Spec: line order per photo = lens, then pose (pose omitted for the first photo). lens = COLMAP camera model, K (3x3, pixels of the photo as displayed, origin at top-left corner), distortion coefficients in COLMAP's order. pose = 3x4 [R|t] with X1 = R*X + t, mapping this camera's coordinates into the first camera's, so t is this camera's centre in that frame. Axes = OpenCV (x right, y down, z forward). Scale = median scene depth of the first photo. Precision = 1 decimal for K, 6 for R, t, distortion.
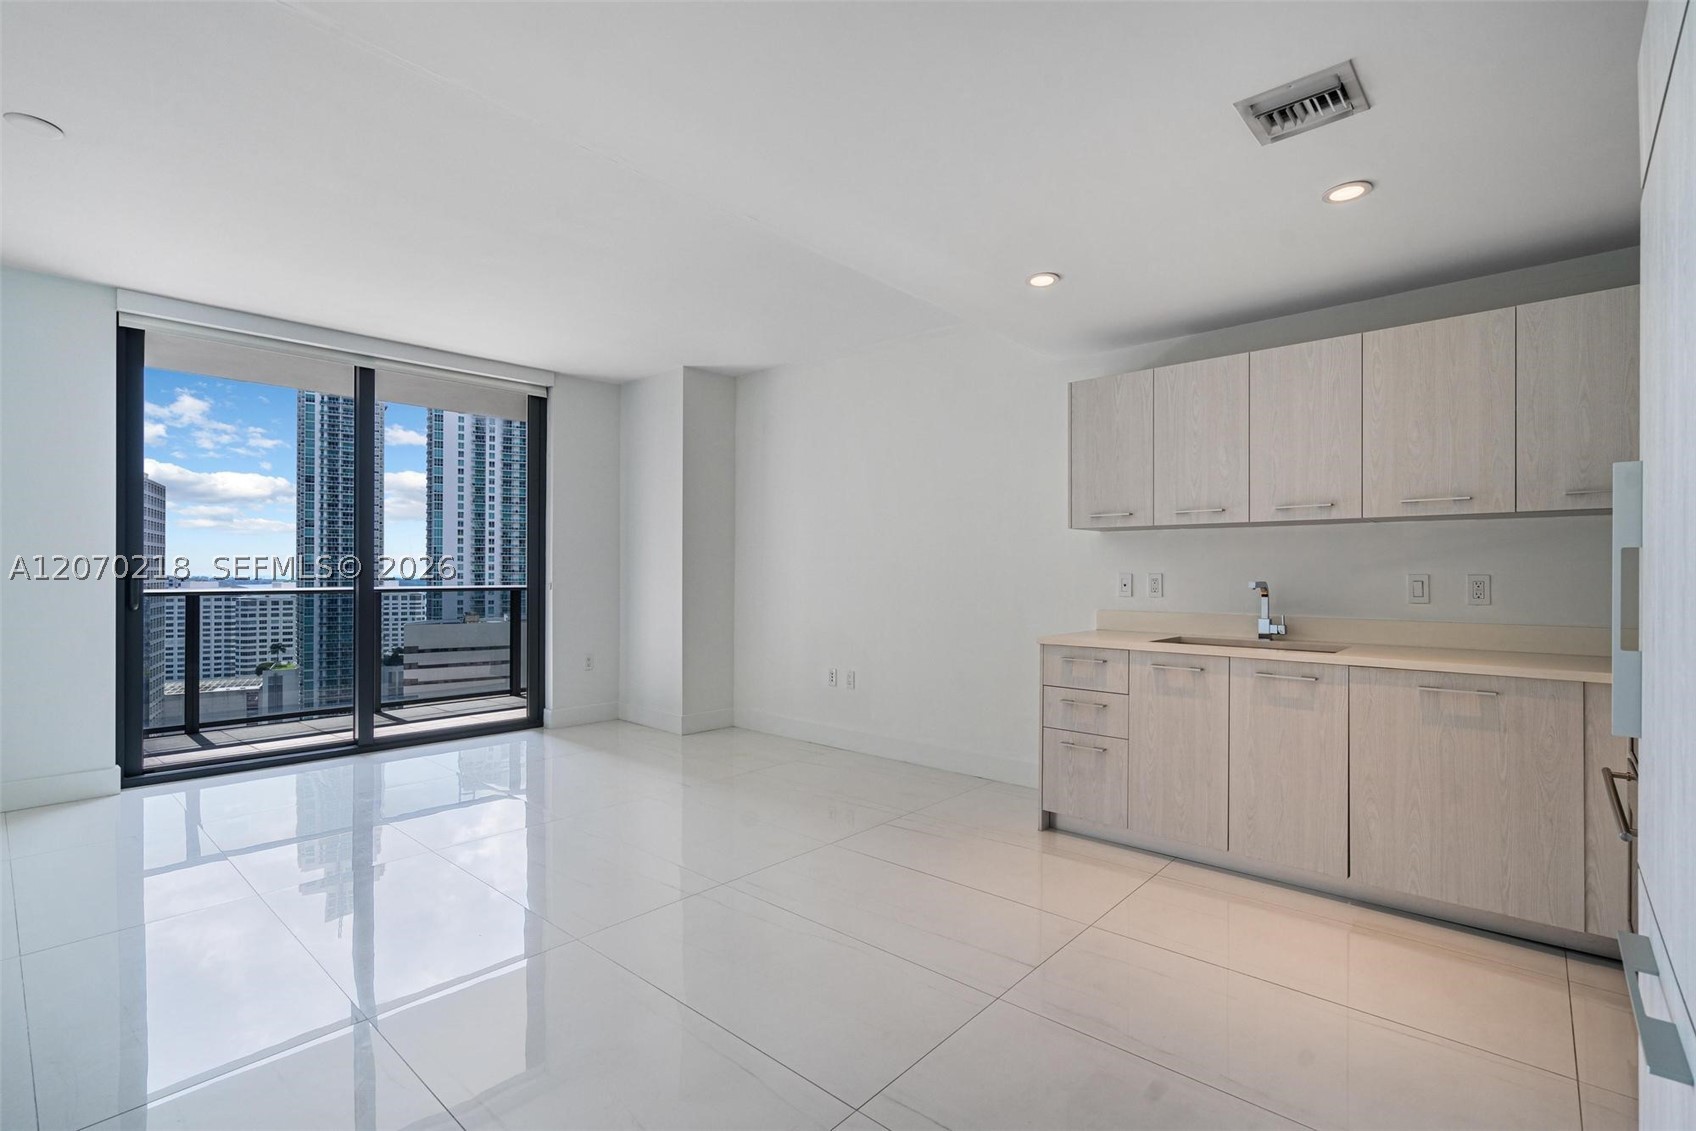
lens RADIAL K [[789.5, 0, 873.1], [0, 789.5, 566.5], [0, 0, 1]] dist [-0.002775, 0.002408]
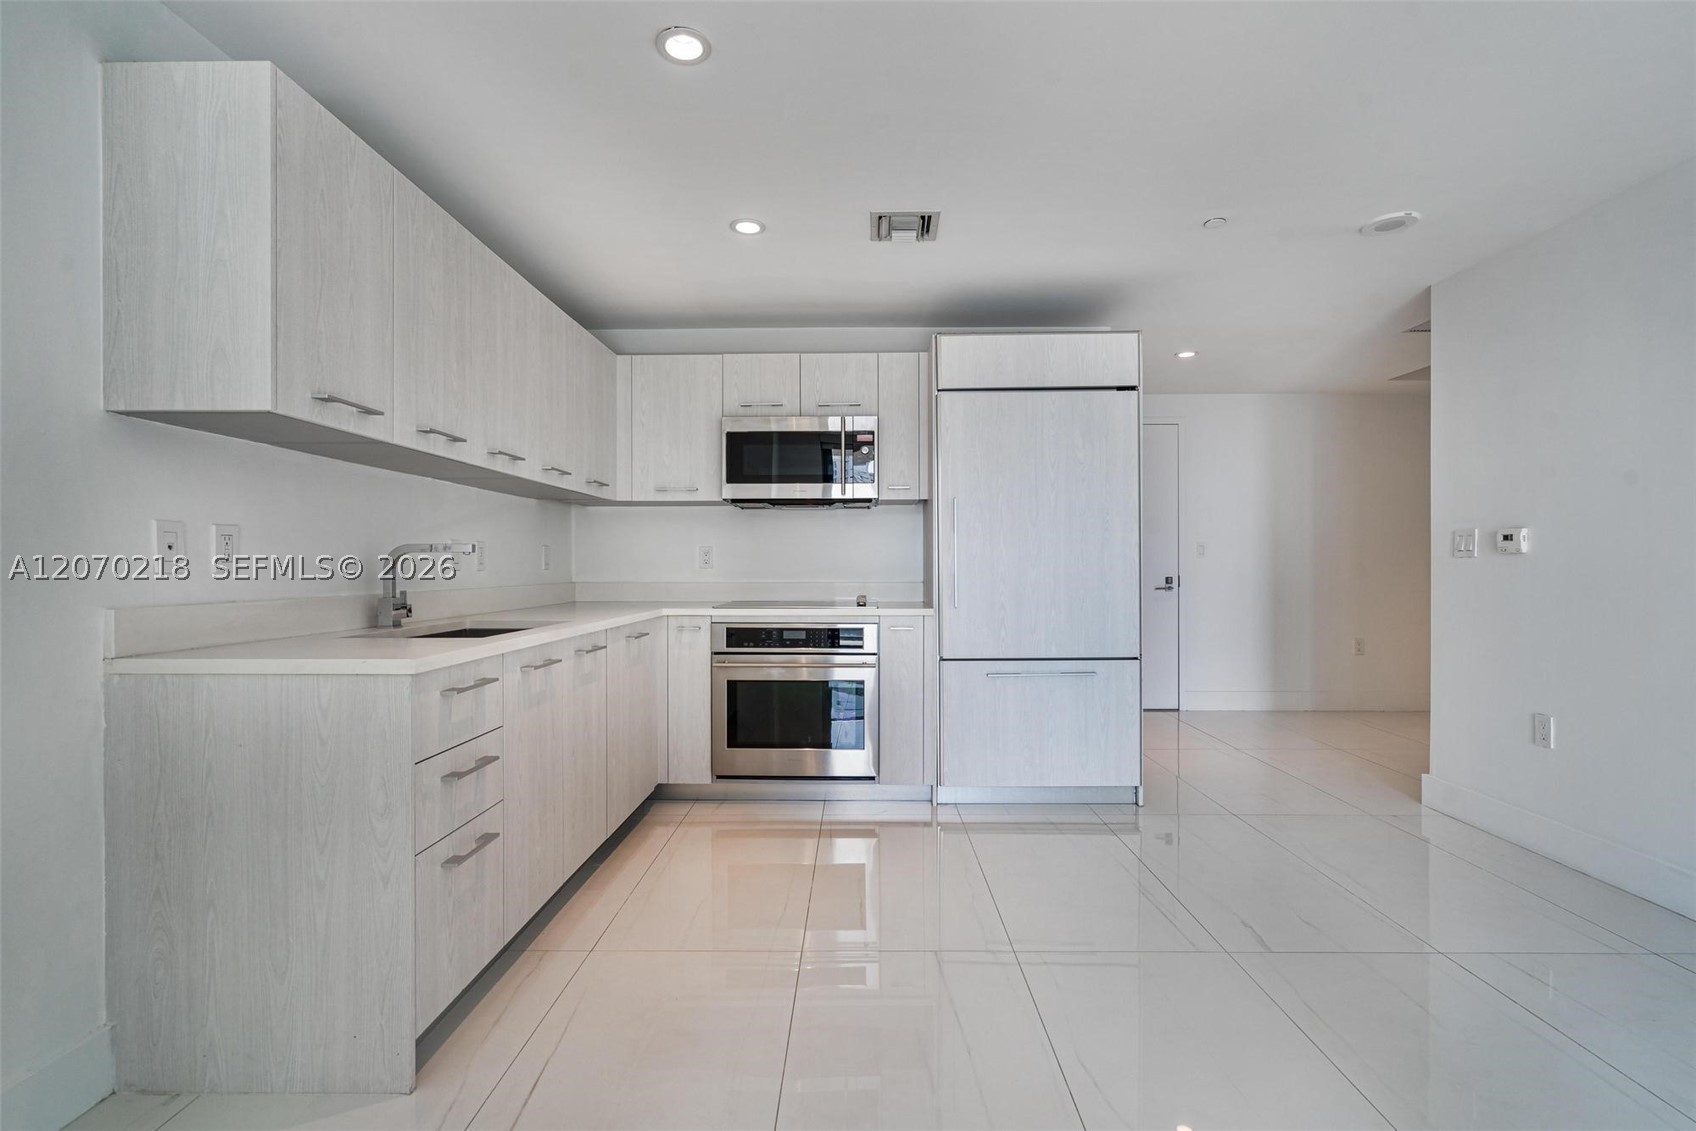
lens RADIAL K [[789.5, 0, 851.7], [0, 789.5, 572.6], [0, 0, 1]] dist [-0.002775, 0.002408]
pose [[-0.650910, -0.007150, 0.759122, -0.303720], [-0.006965, 0.999970, 0.003447, 0.039382], [-0.759123, -0.003044, -0.650940, 1.158649]]
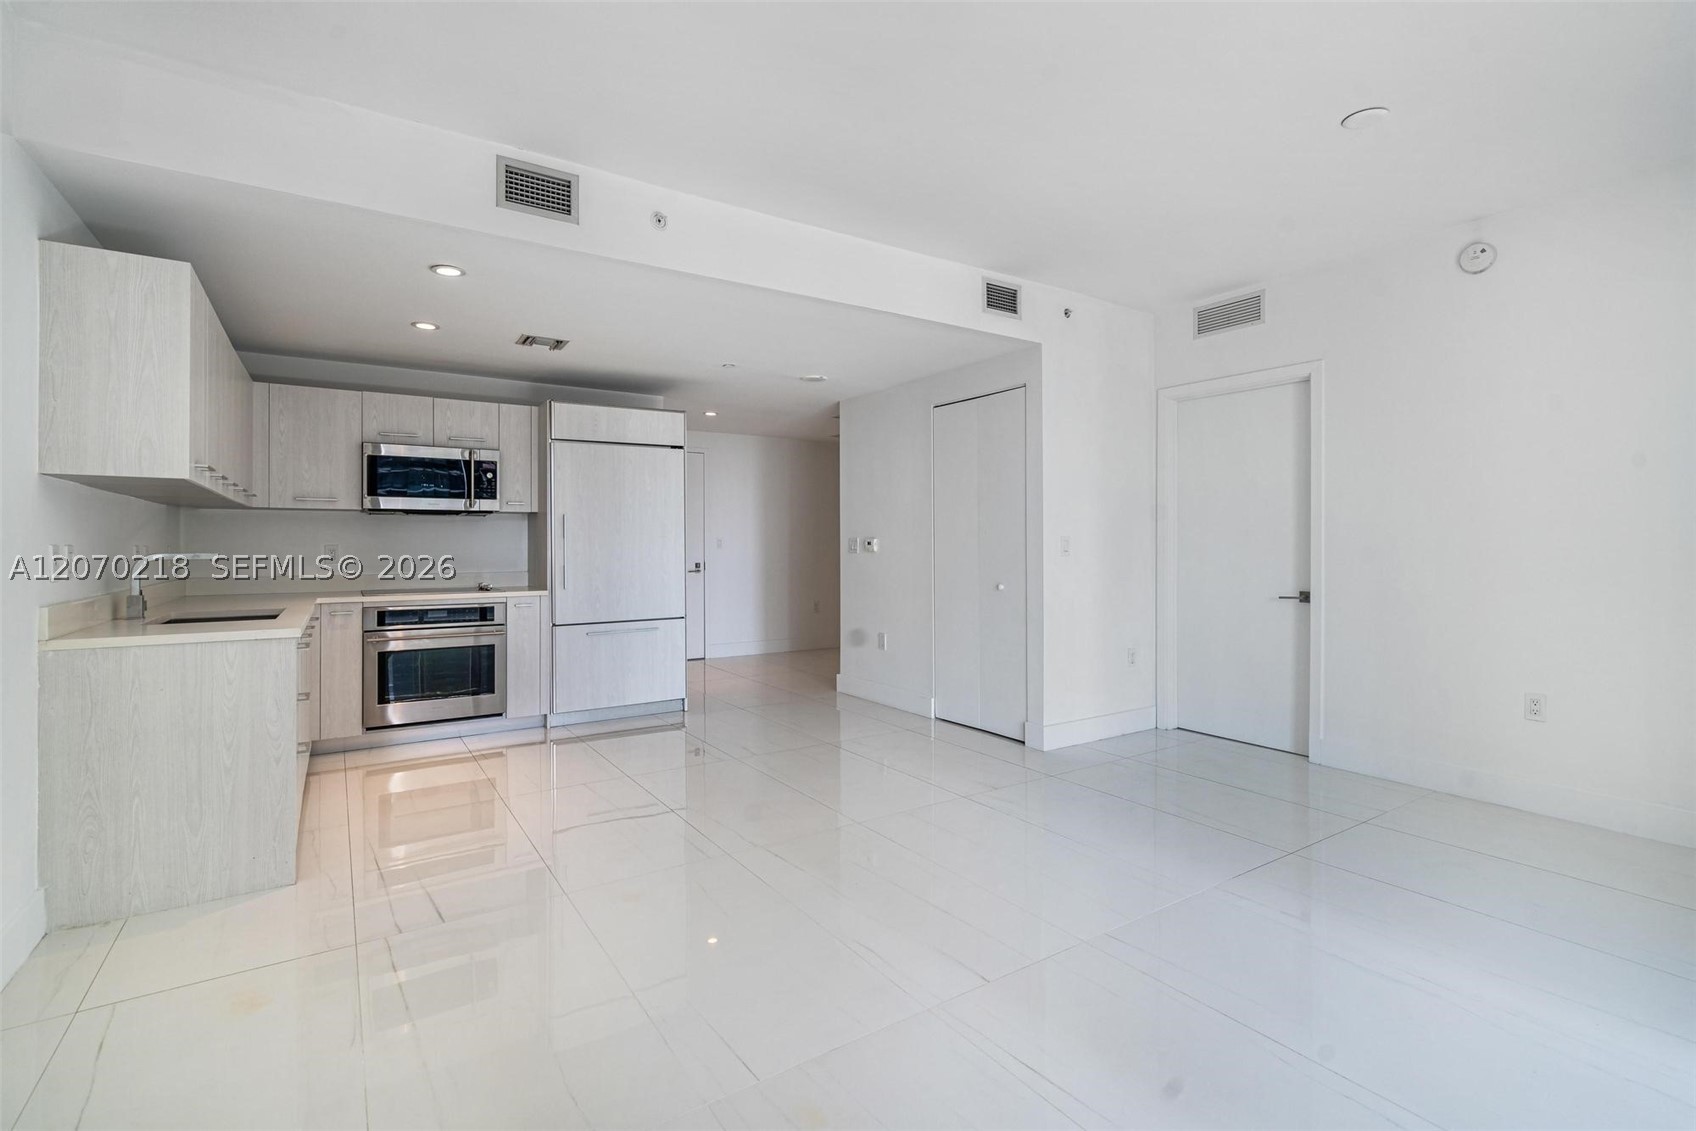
lens RADIAL K [[789.5, 0, 874.2], [0, 789.5, 542.0], [0, 0, 1]] dist [-0.002775, 0.002408]
pose [[-0.969892, 0.000850, 0.243535, -0.540911], [-0.002070, 0.999929, -0.011736, 0.014733], [-0.243528, -0.011887, -0.969821, 1.685143]]
